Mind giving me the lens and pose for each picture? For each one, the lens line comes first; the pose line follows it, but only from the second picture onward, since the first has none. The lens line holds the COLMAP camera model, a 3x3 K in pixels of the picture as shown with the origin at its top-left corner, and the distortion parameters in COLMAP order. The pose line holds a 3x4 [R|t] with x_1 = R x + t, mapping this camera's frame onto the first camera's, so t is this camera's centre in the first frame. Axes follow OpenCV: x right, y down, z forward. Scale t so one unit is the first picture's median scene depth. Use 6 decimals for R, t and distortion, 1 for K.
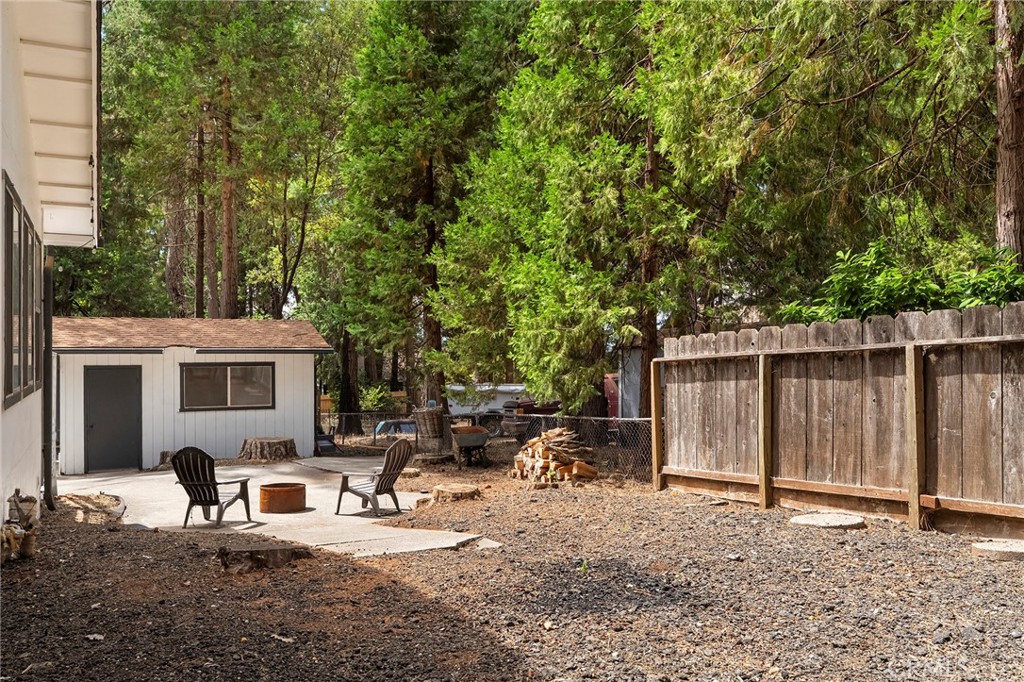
lens RADIAL K [[809.6, 0, 510.1], [0, 809.6, 351.3], [0, 0, 1]] dist [0.003730, 0.004972]
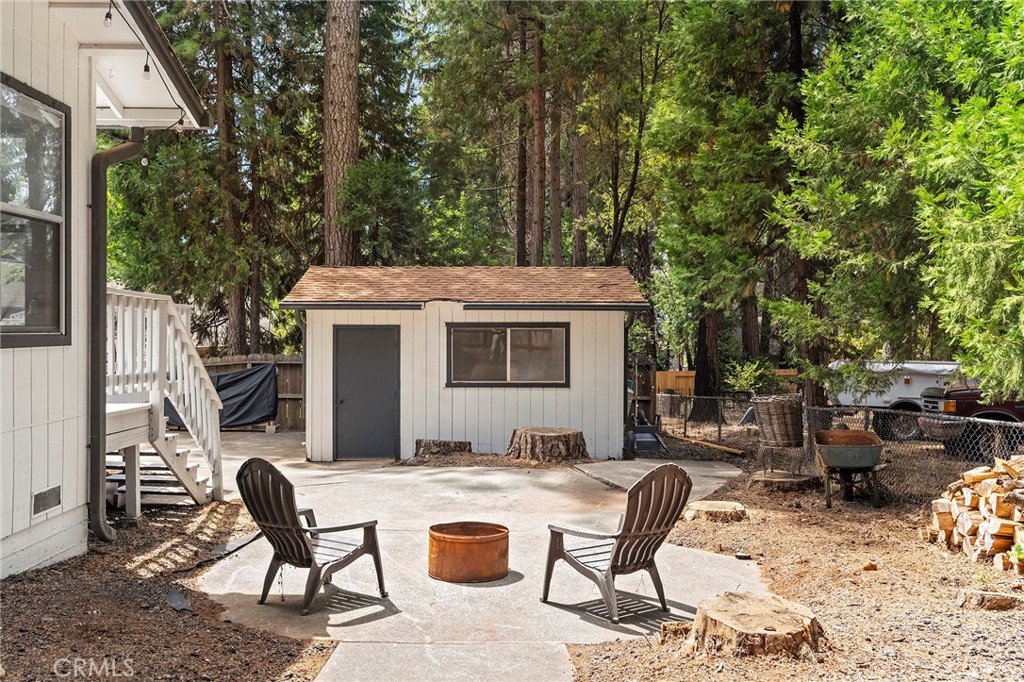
lens RADIAL K [[864.3, 0, 514.0], [0, 864.3, 329.6], [0, 0, 1]] dist [-0.007005, 0.011221]
pose [[0.896131, 0.005563, -0.443755, 0.007926], [-0.002760, 0.999972, 0.006962, 0.016553], [0.443781, -0.005014, 0.896121, 0.333455]]
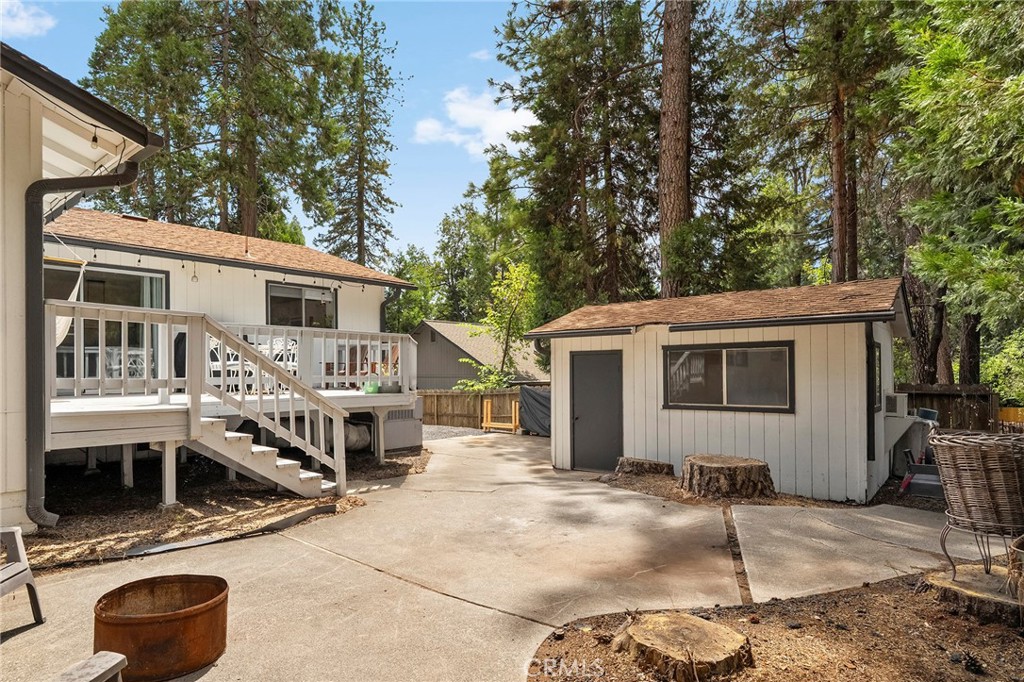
lens RADIAL K [[554.6, 0, 529.5], [0, 554.6, 368.9], [0, 0, 1]] dist [0.004484, -0.000584]
pose [[0.408149, -0.009106, -0.912870, 0.028541], [0.008777, 0.999943, -0.006051, 0.042219], [0.912873, -0.005542, 0.408206, 0.729196]]
